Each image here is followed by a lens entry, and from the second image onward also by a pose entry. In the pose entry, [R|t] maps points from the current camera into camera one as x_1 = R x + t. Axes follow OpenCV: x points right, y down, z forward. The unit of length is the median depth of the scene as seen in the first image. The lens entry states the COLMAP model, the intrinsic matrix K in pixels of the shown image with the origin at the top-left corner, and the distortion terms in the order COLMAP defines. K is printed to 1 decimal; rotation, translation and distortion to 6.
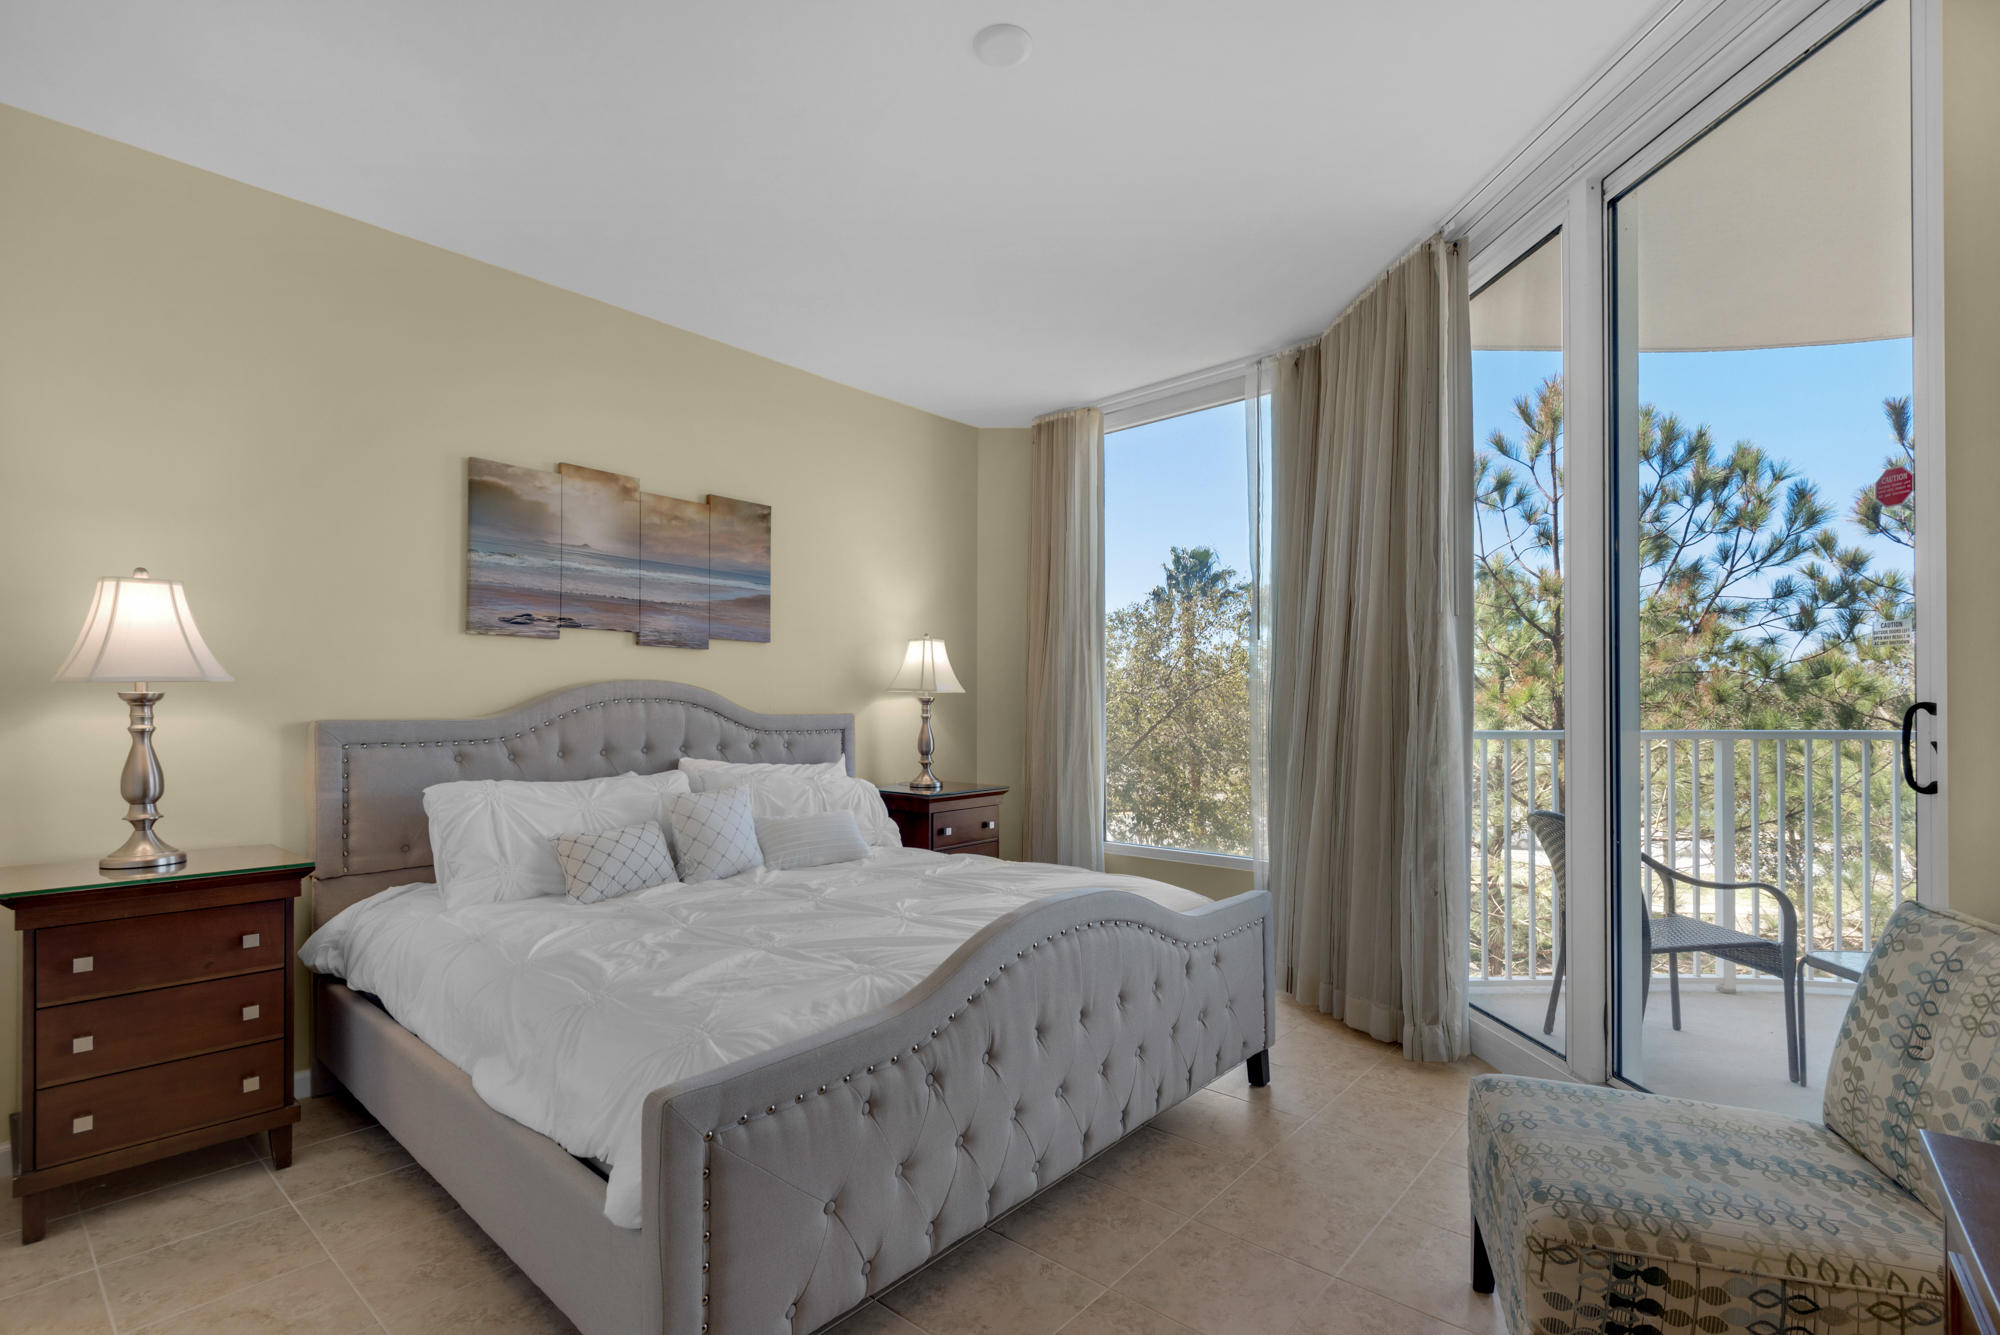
lens RADIAL K [[898.4, 0, 1011.5], [0, 898.4, 705.3], [0, 0, 1]] dist [0.001340, -0.018089]
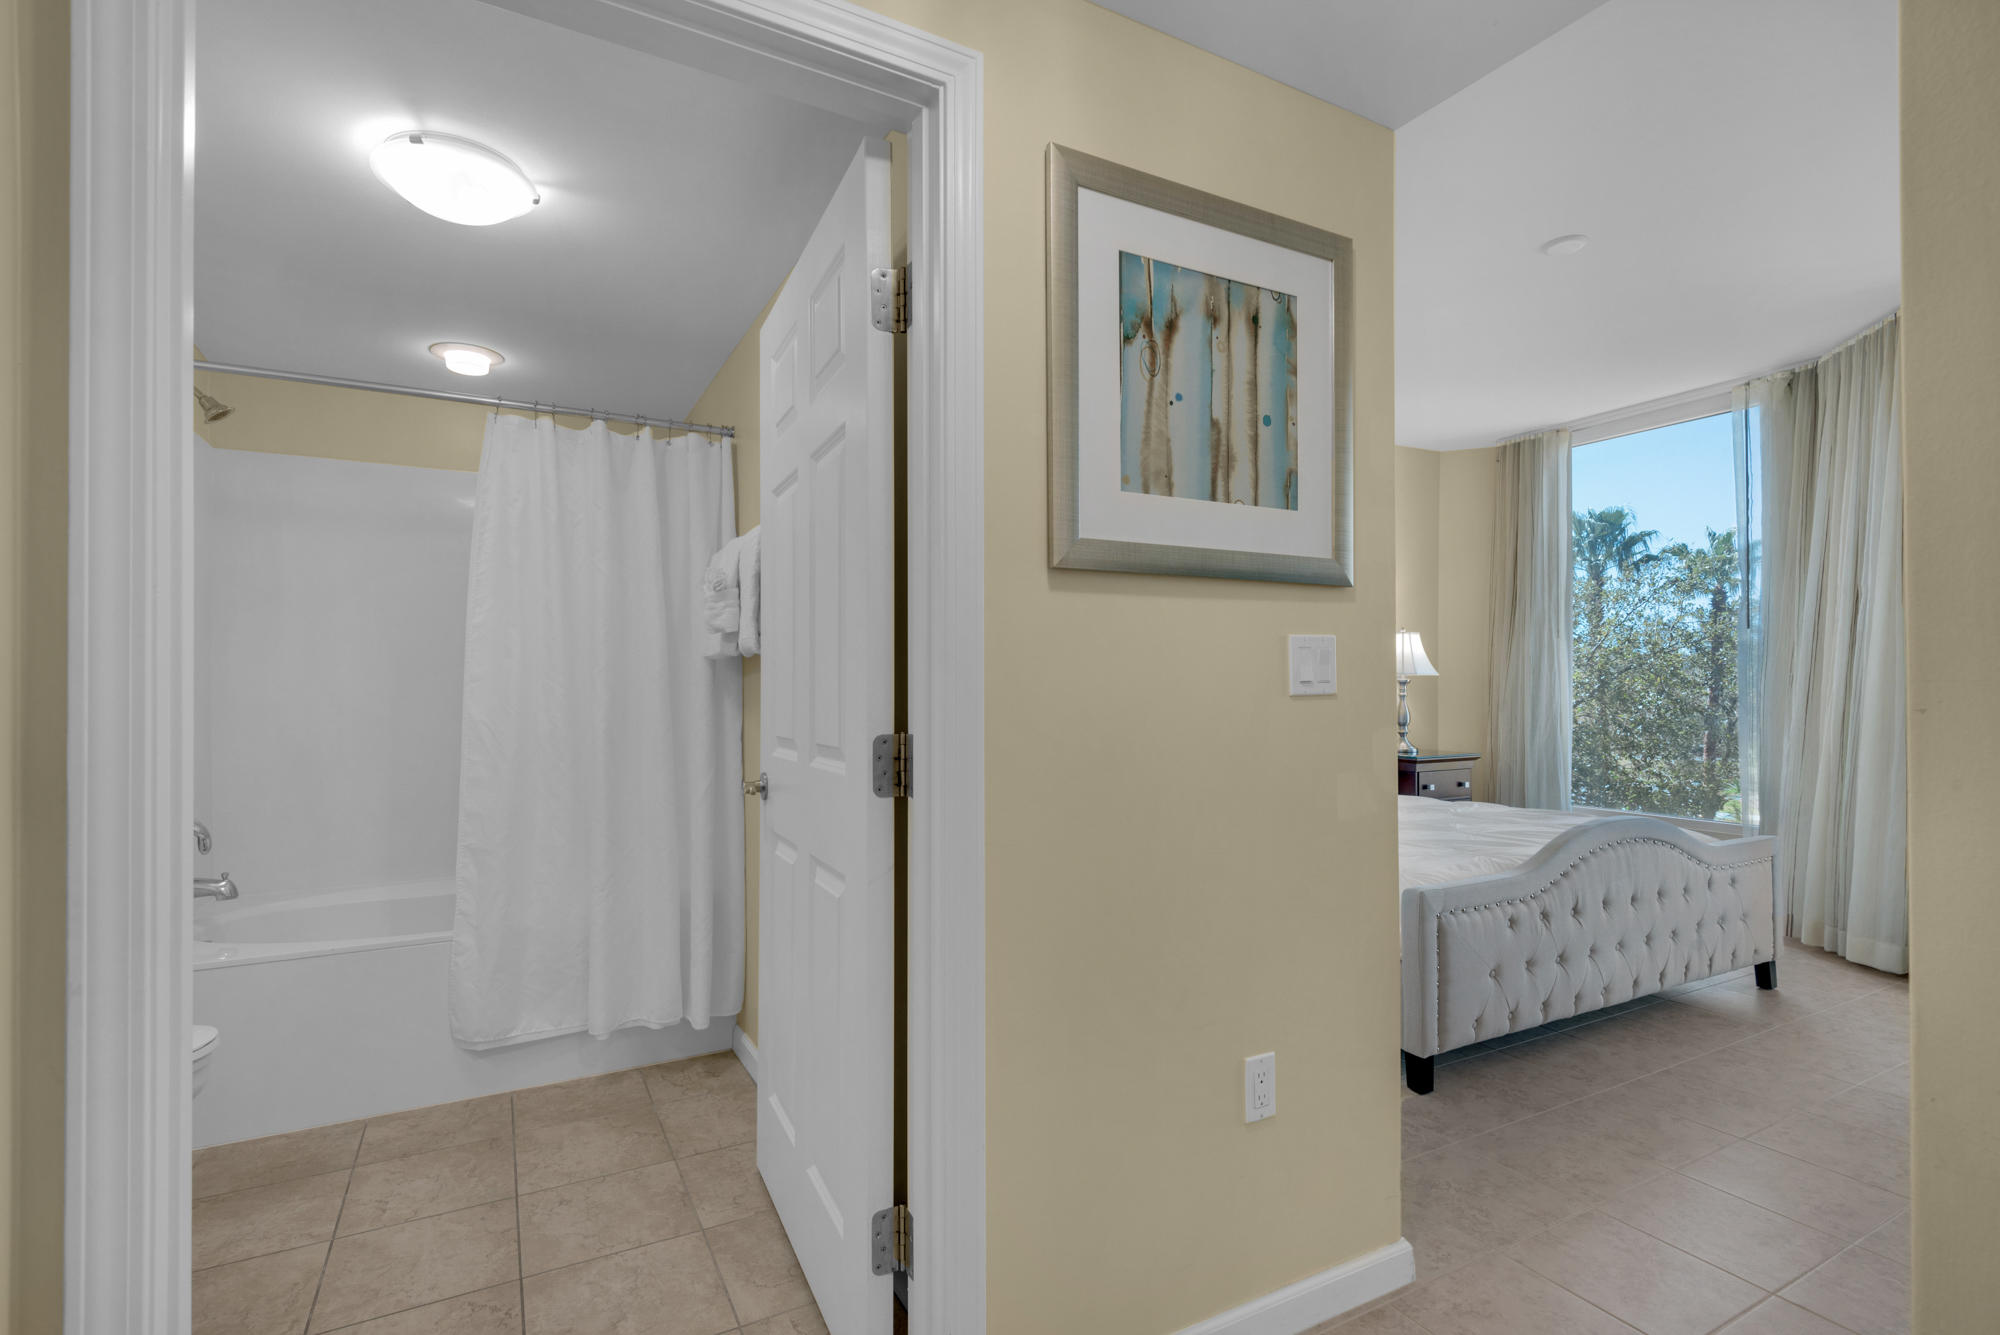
lens RADIAL K [[896.6, 0, 985.1], [0, 896.6, 675.8], [0, 0, 1]] dist [0.021630, -0.018006]
pose [[0.926708, 0.006160, -0.375731, -0.216861], [-0.007911, 0.999964, -0.003117, -0.006614], [0.375698, 0.005861, 0.926723, -0.479225]]
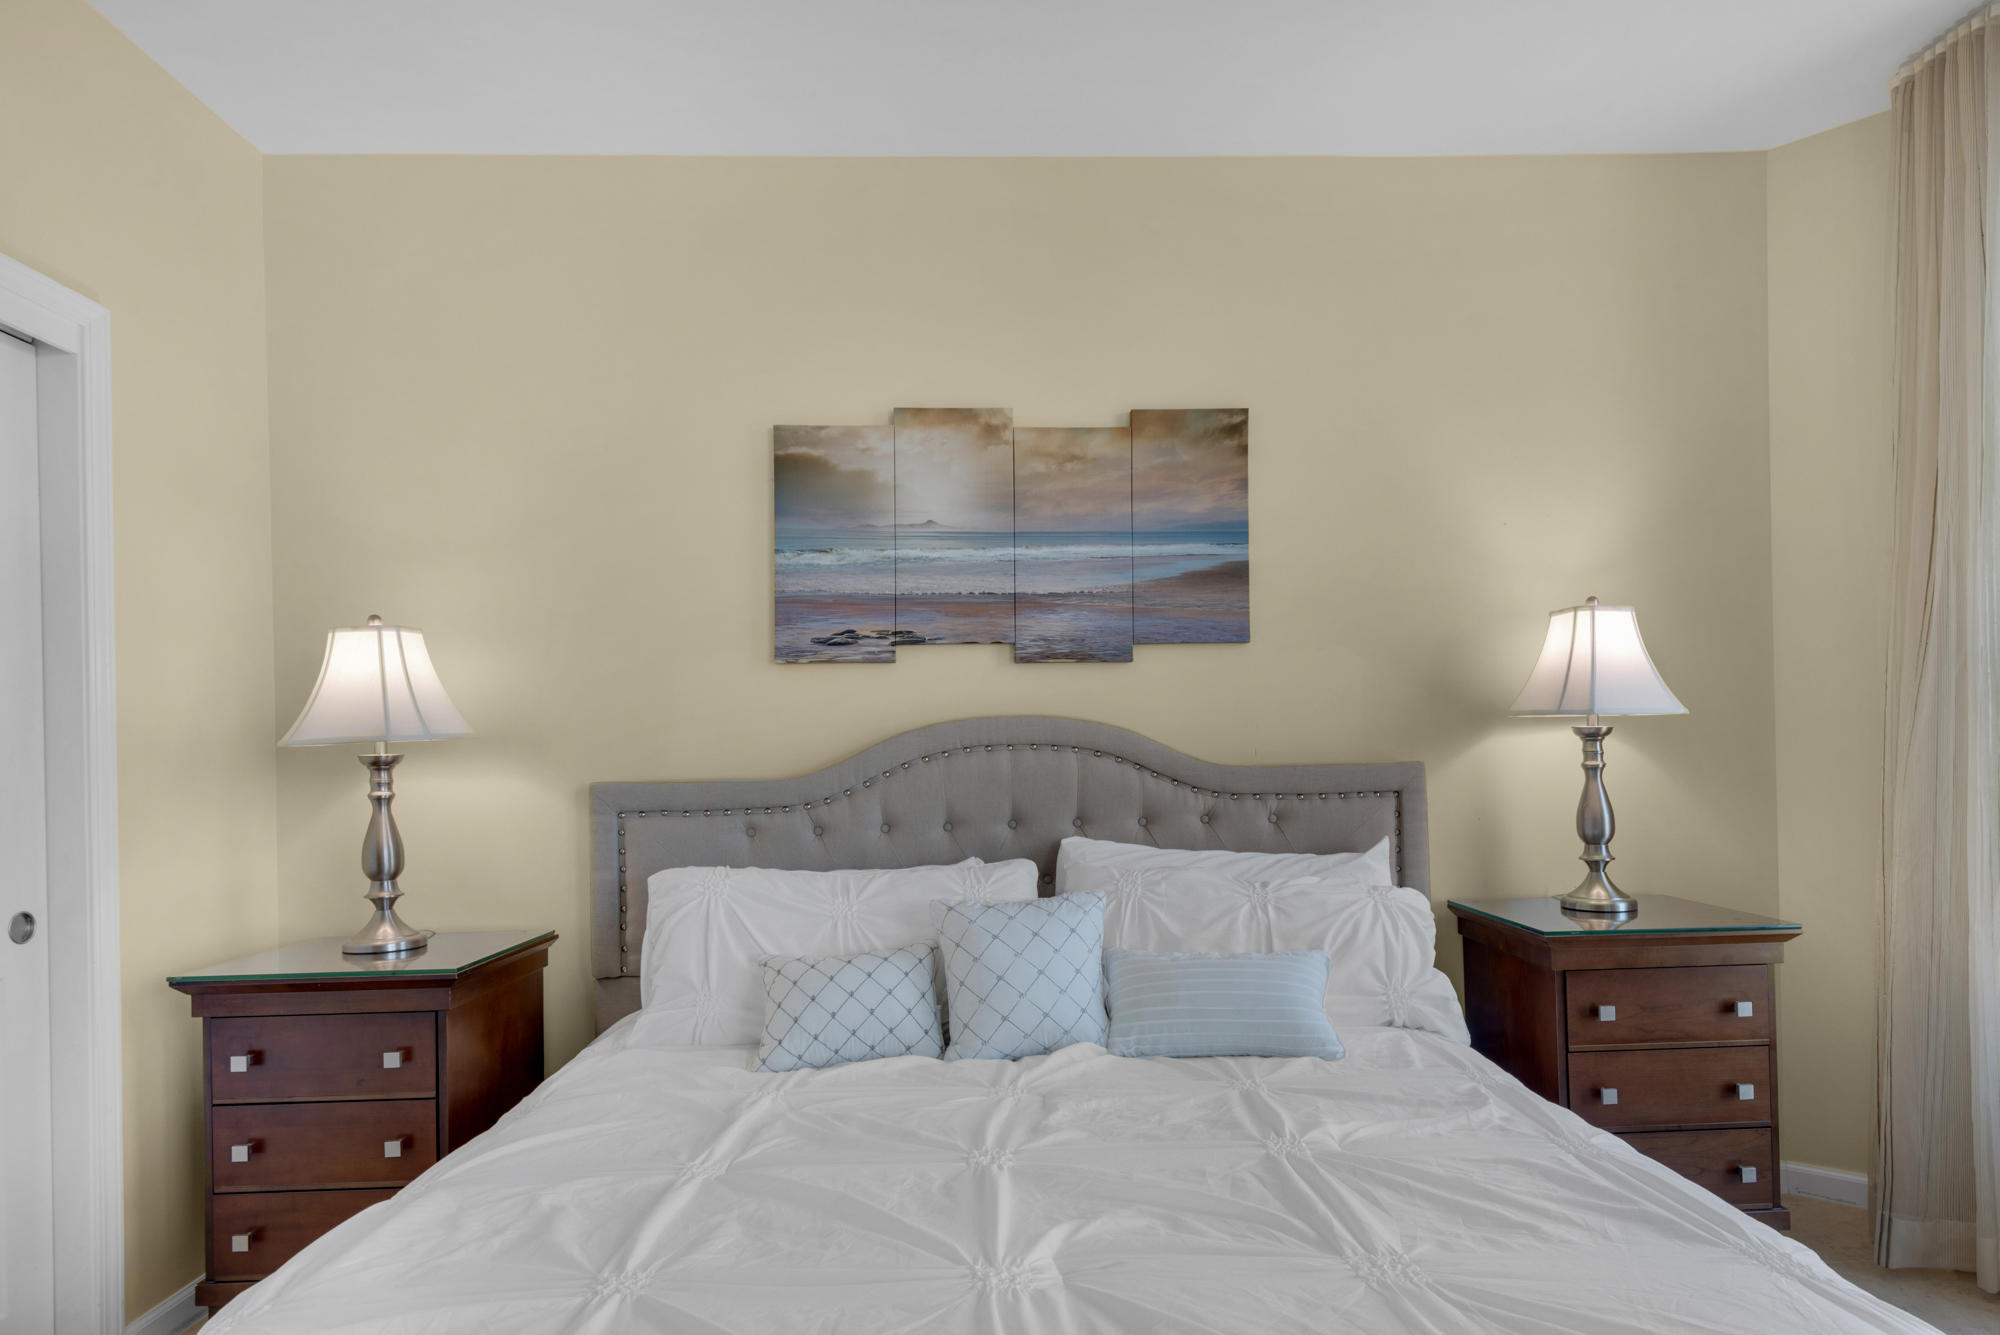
lens RADIAL K [[1130.2, 0, 999.6], [0, 1130.2, 736.6], [0, 0, 1]] dist [0.057382, -0.062836]
pose [[0.679644, -0.021057, -0.733240, 0.190953], [0.021431, 0.999731, -0.008845, -0.006167], [0.733229, -0.009703, 0.679912, 0.450475]]
